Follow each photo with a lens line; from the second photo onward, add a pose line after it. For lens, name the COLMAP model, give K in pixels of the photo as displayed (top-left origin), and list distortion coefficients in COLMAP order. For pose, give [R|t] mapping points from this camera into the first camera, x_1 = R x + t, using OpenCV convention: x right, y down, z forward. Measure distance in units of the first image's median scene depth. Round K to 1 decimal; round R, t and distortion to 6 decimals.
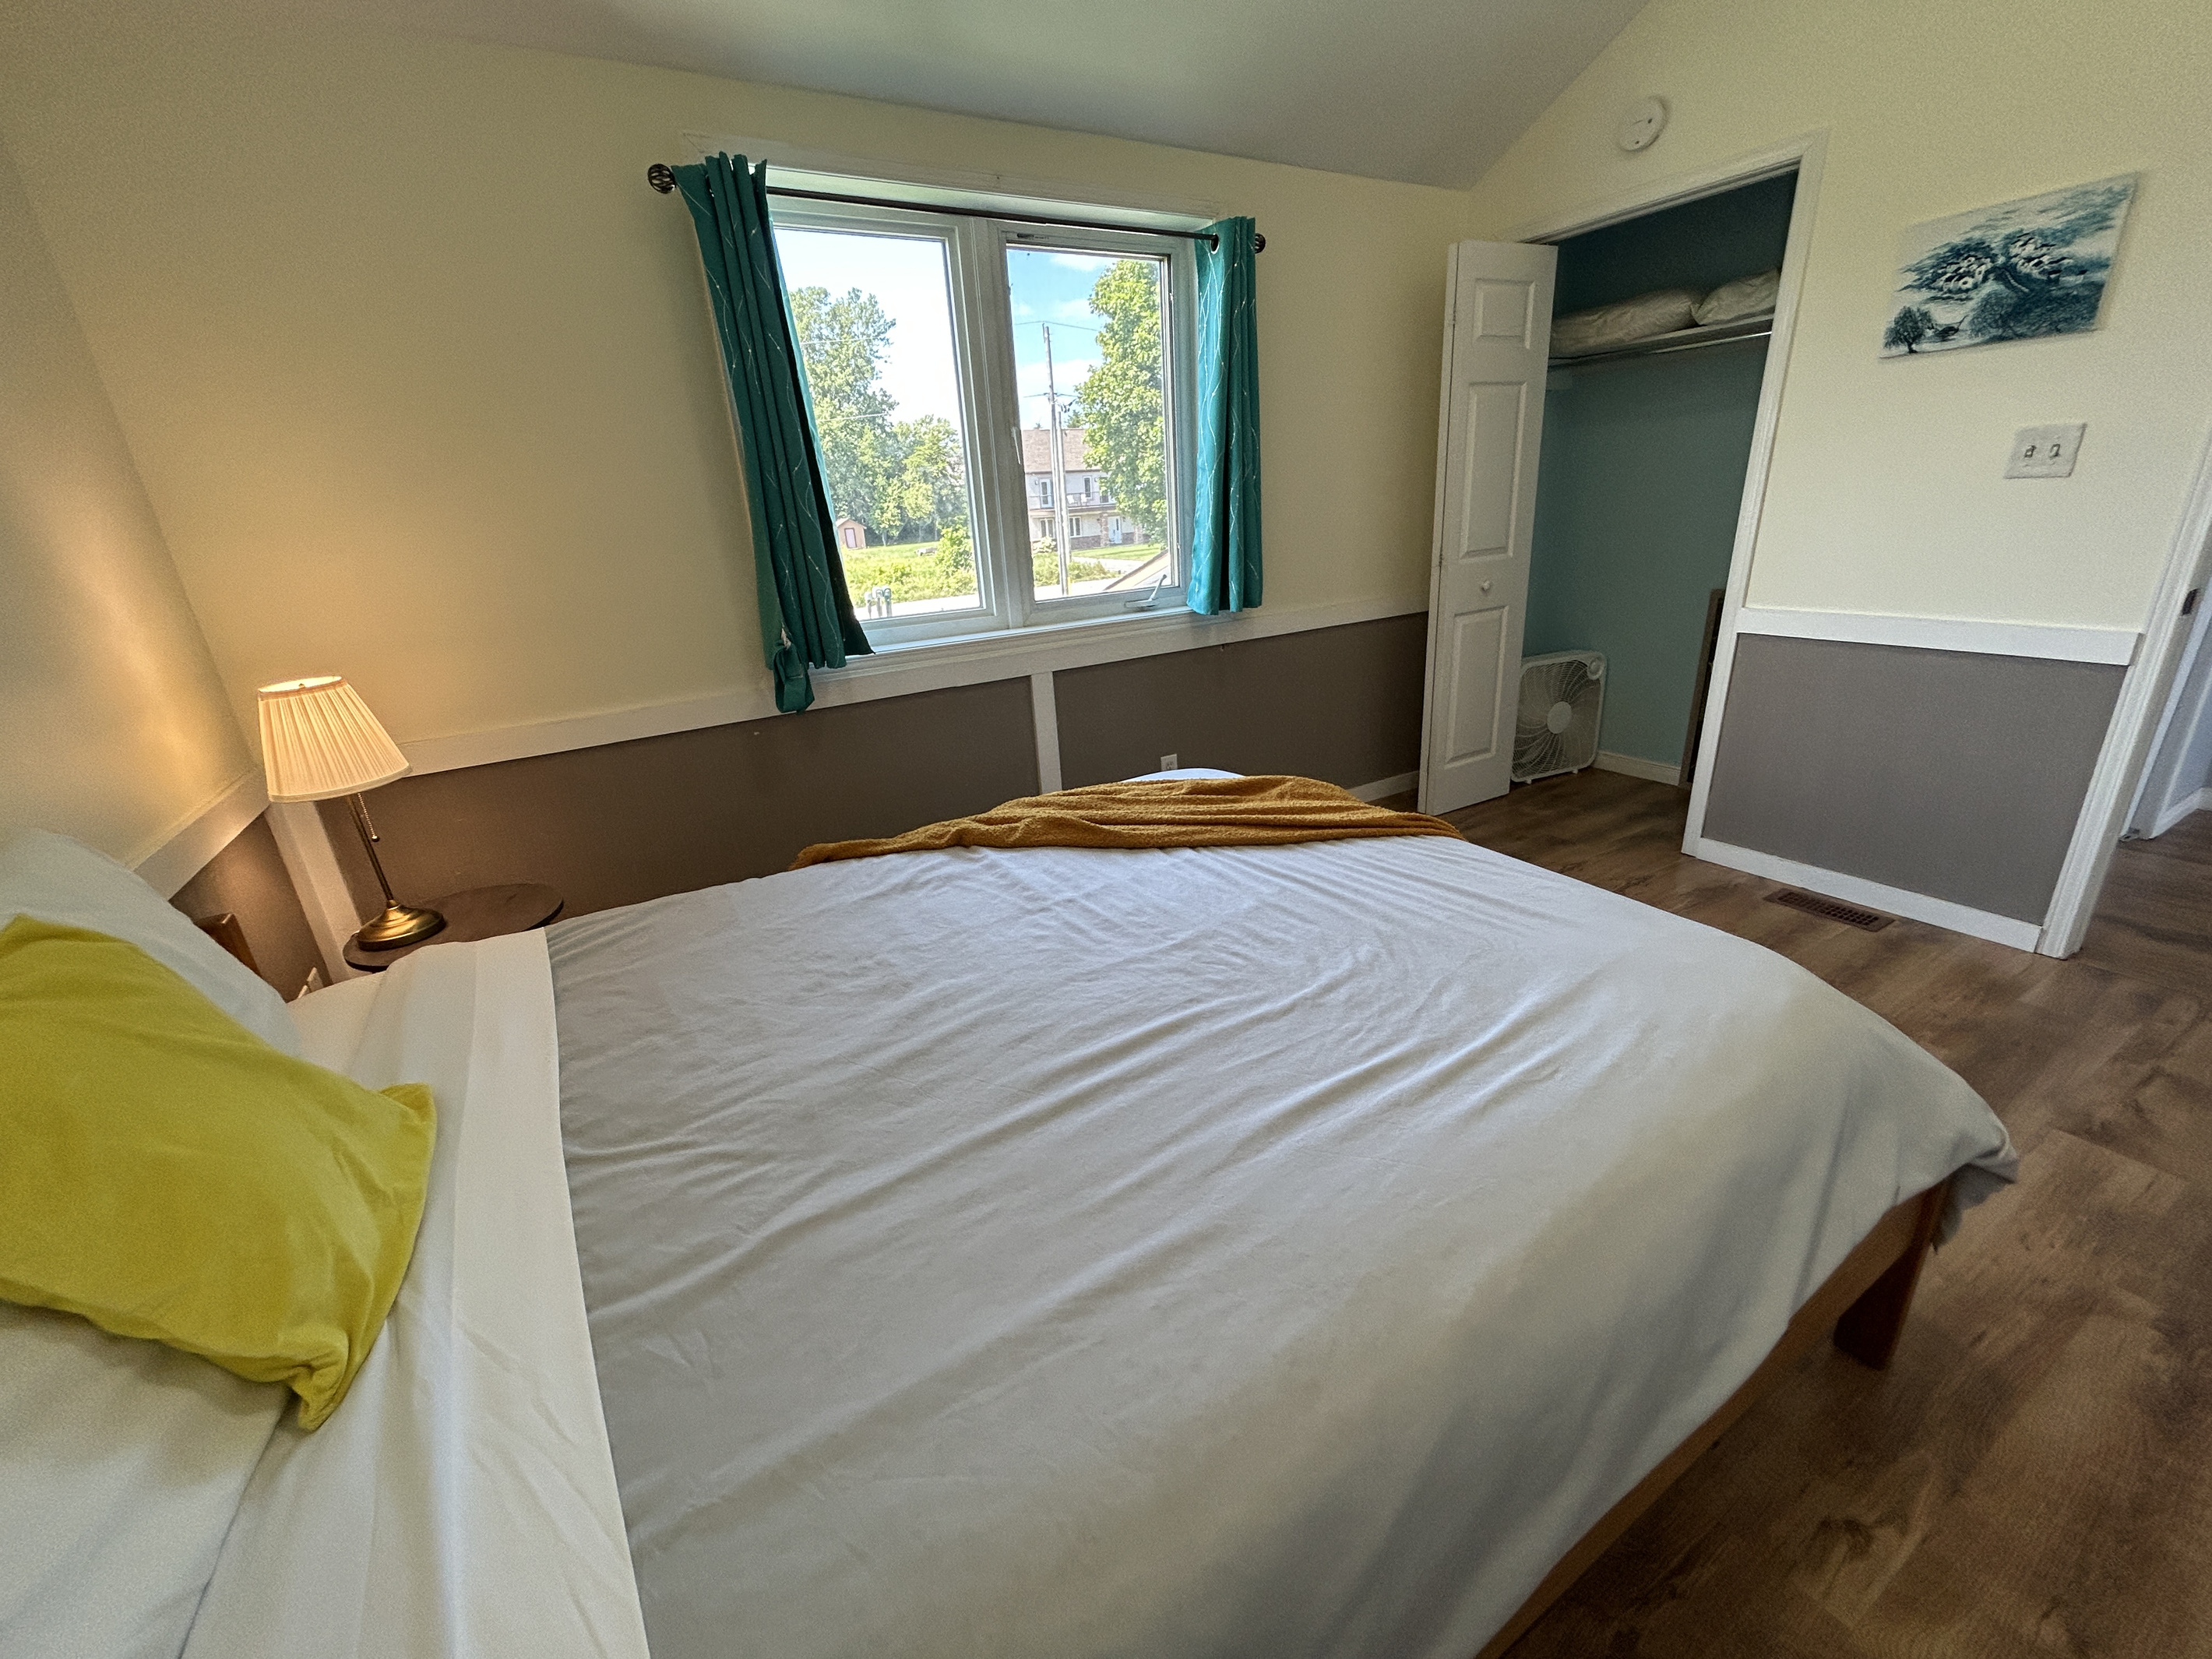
lens RADIAL K [[897.0, 0, 1101.6], [0, 897.0, 823.2], [0, 0, 1]] dist [-0.000885, 0.001359]
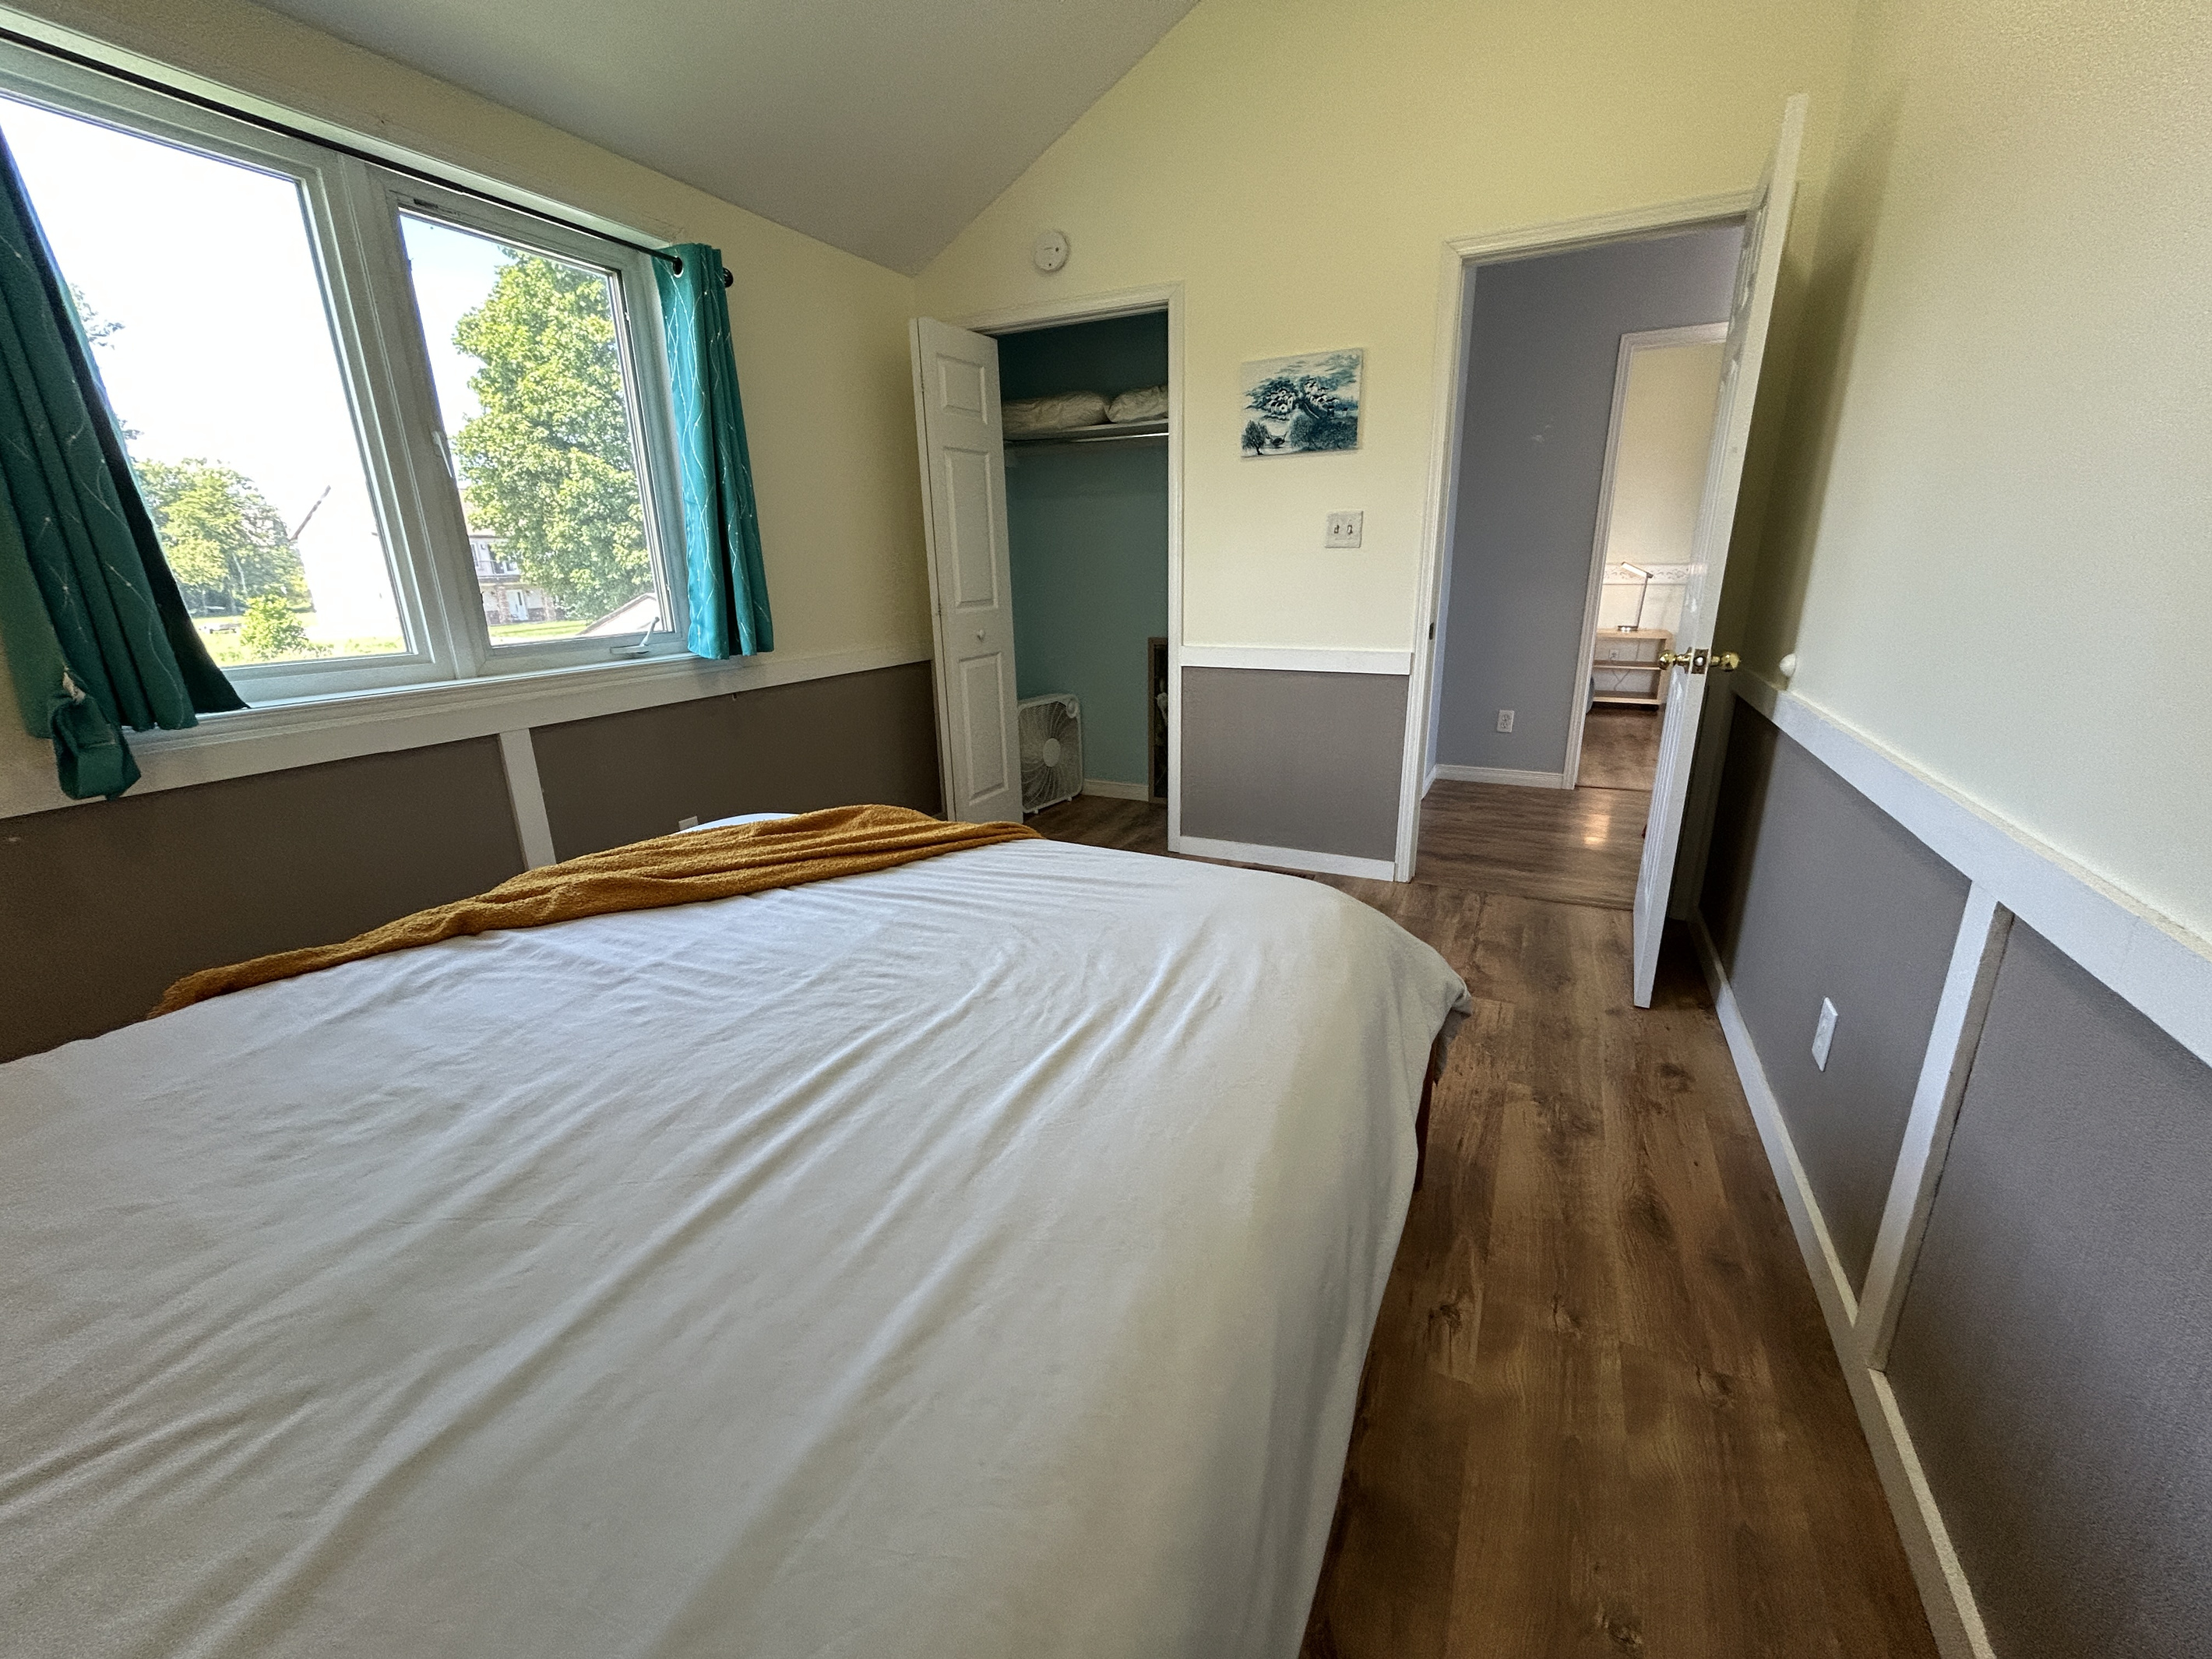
lens RADIAL K [[897.0, 0, 1103.1], [0, 897.0, 824.3], [0, 0, 1]] dist [-0.000885, 0.001359]
pose [[0.835093, -0.113382, 0.538298, -0.090453], [0.157570, 0.986830, -0.036592, 0.039869], [-0.527060, 0.115377, 0.841960, 0.057001]]
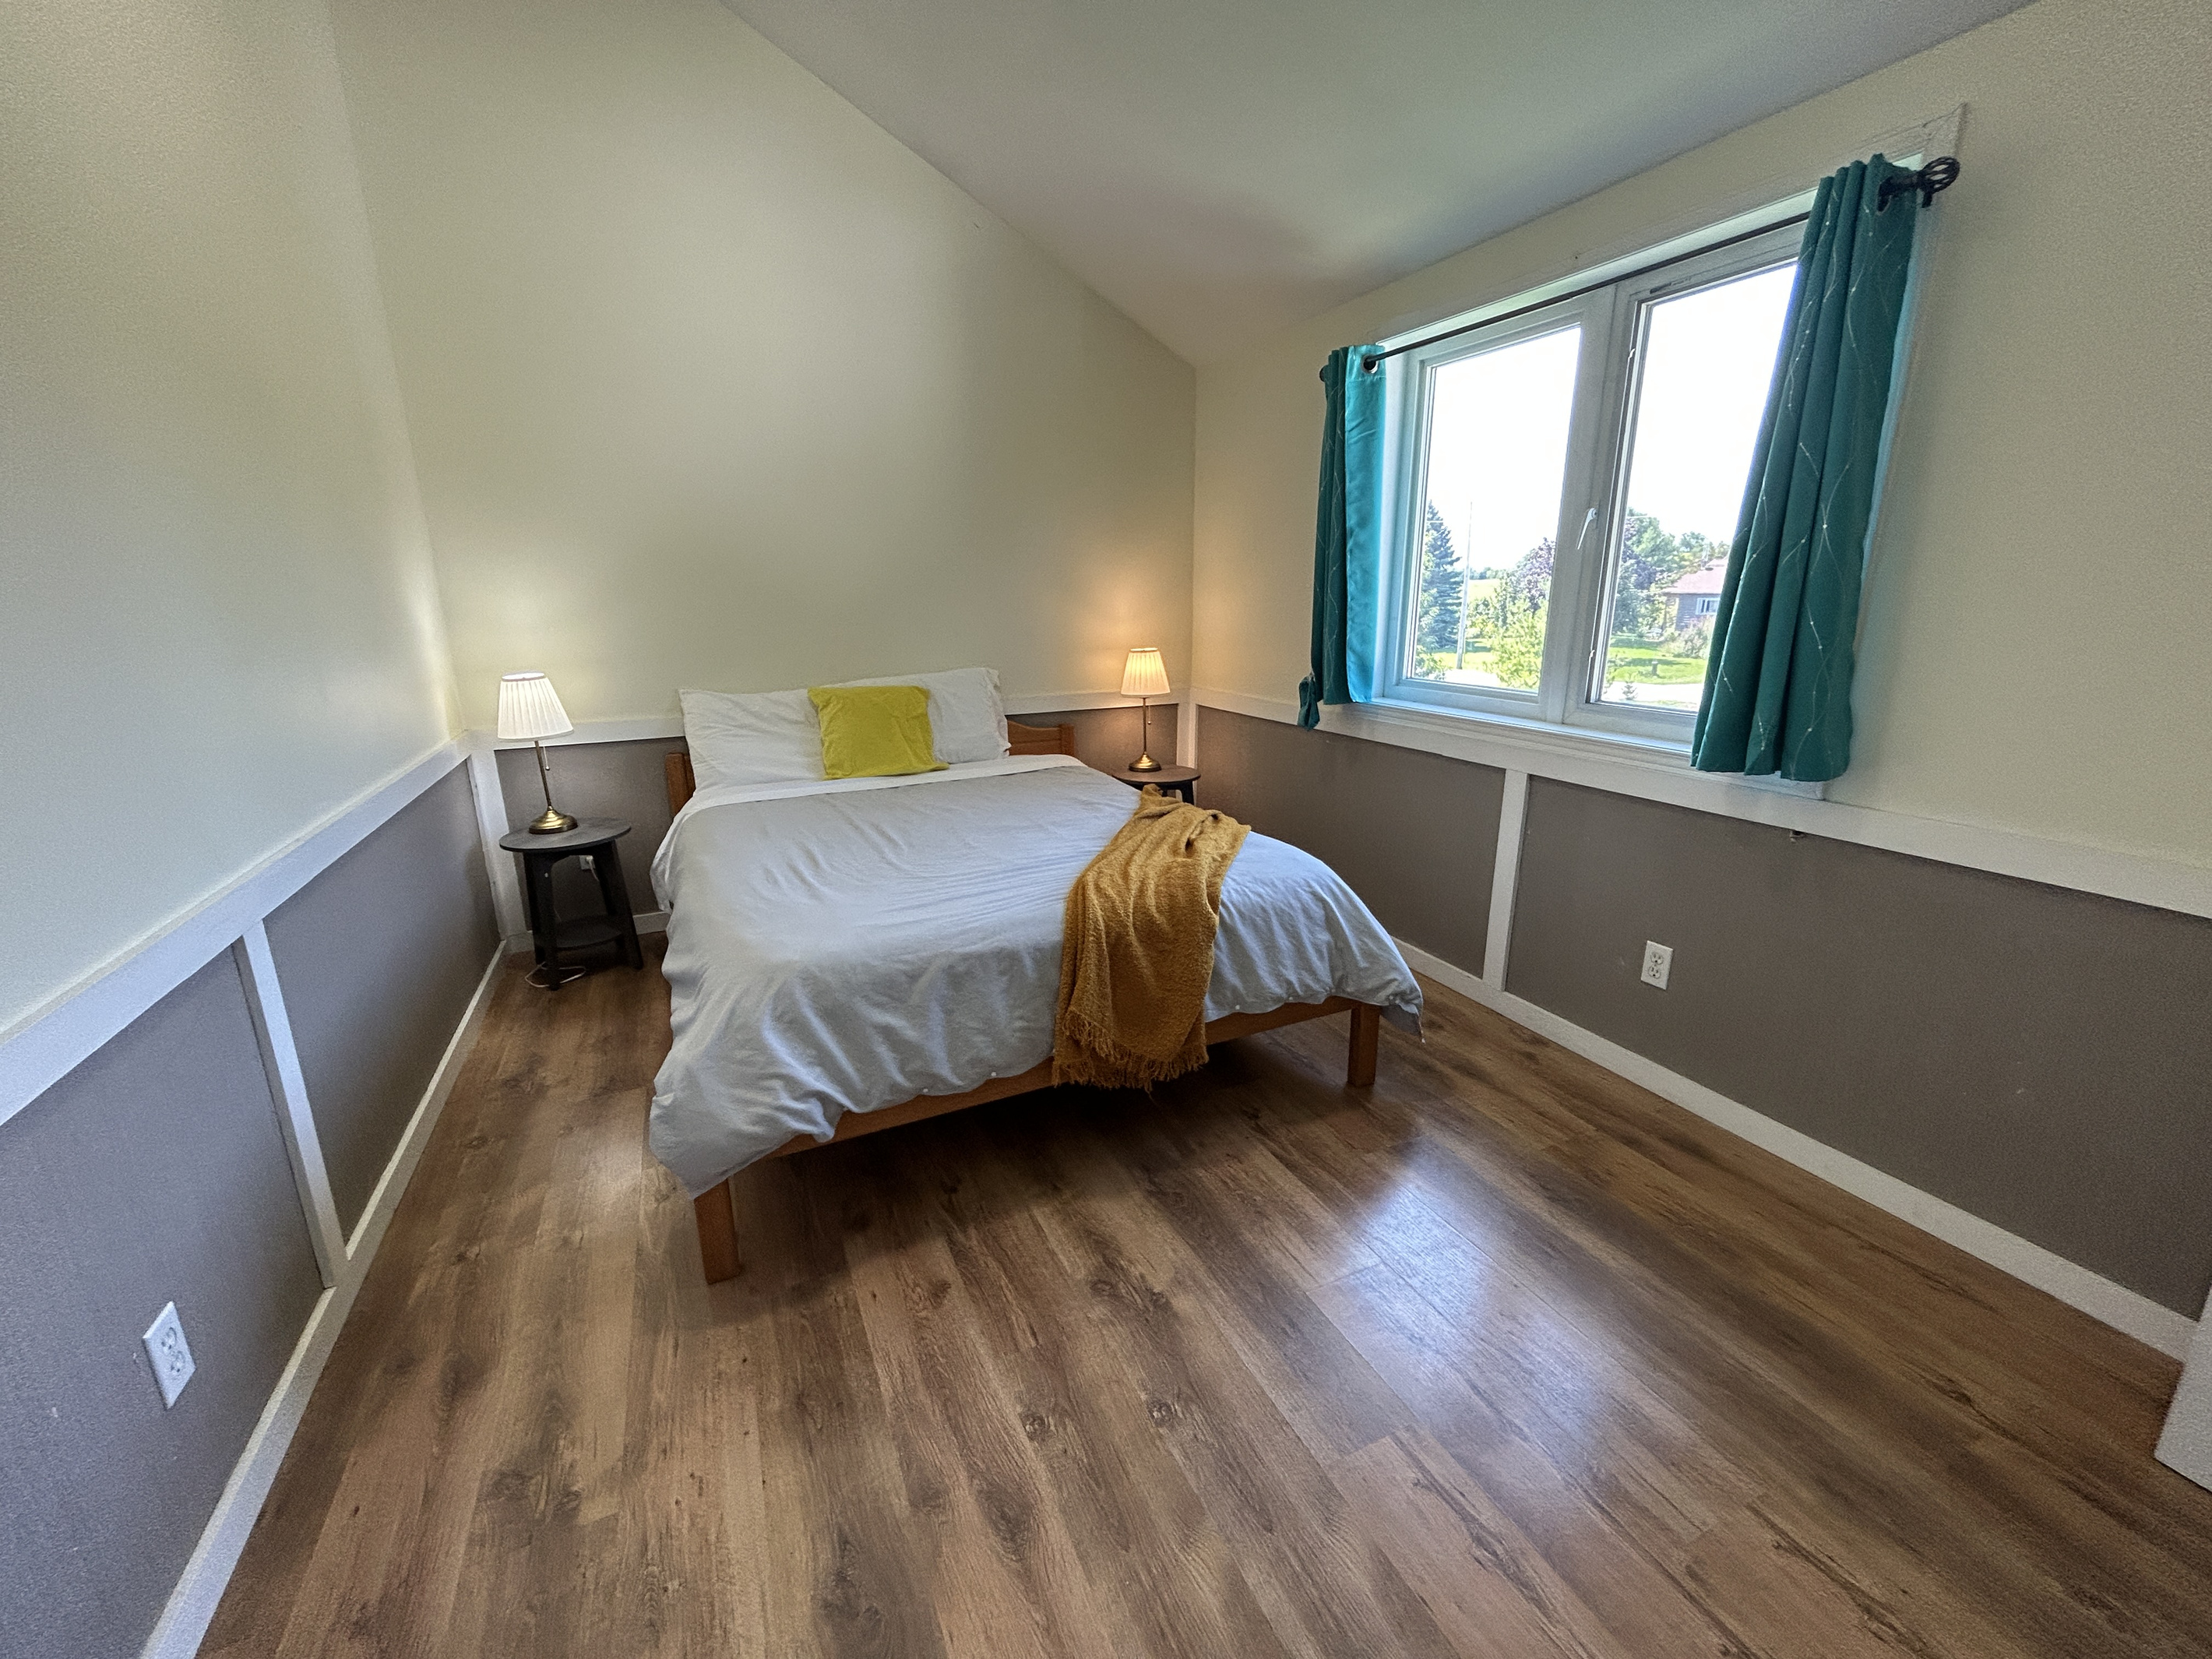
lens RADIAL K [[897.0, 0, 1102.3], [0, 897.0, 820.9], [0, 0, 1]] dist [-0.000885, 0.001359]
pose [[-0.101583, 0.309757, -0.945374, 1.140880], [-0.321774, 0.888977, 0.325854, -0.376811], [0.941351, 0.337298, 0.009367, 0.805377]]
